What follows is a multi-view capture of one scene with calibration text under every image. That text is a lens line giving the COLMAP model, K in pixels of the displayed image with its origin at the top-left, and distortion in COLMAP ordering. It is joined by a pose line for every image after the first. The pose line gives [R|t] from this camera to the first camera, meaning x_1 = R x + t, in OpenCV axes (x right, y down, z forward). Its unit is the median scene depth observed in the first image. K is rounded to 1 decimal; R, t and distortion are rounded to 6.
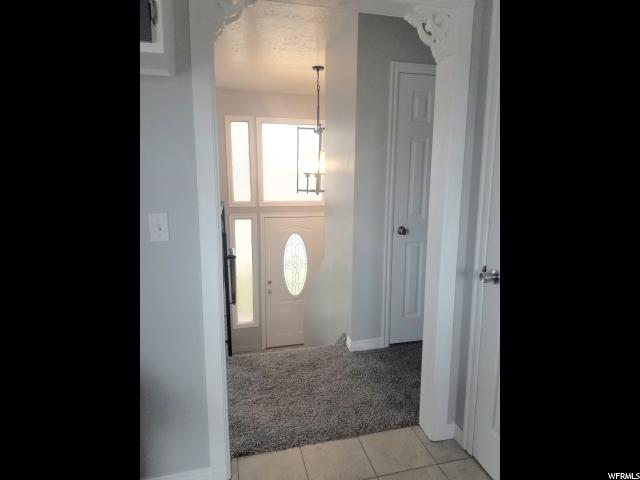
lens RADIAL K [[399.0, 0, 332.0], [0, 399.0, 239.3], [0, 0, 1]] dist [0.026177, -0.000239]
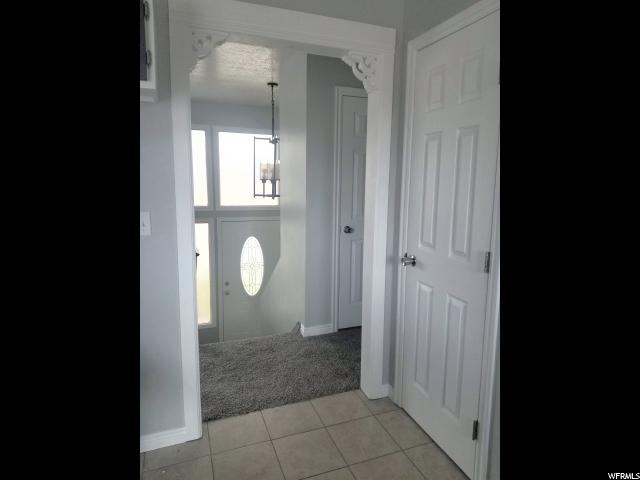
lens RADIAL K [[399.0, 0, 332.0], [0, 399.0, 239.3], [0, 0, 1]] dist [0.026177, -0.000239]
pose [[0.993764, -0.009637, 0.111089, 0.001967], [0.011310, 0.999832, -0.014441, 0.025429], [-0.110932, 0.015607, 0.993705, -0.165935]]
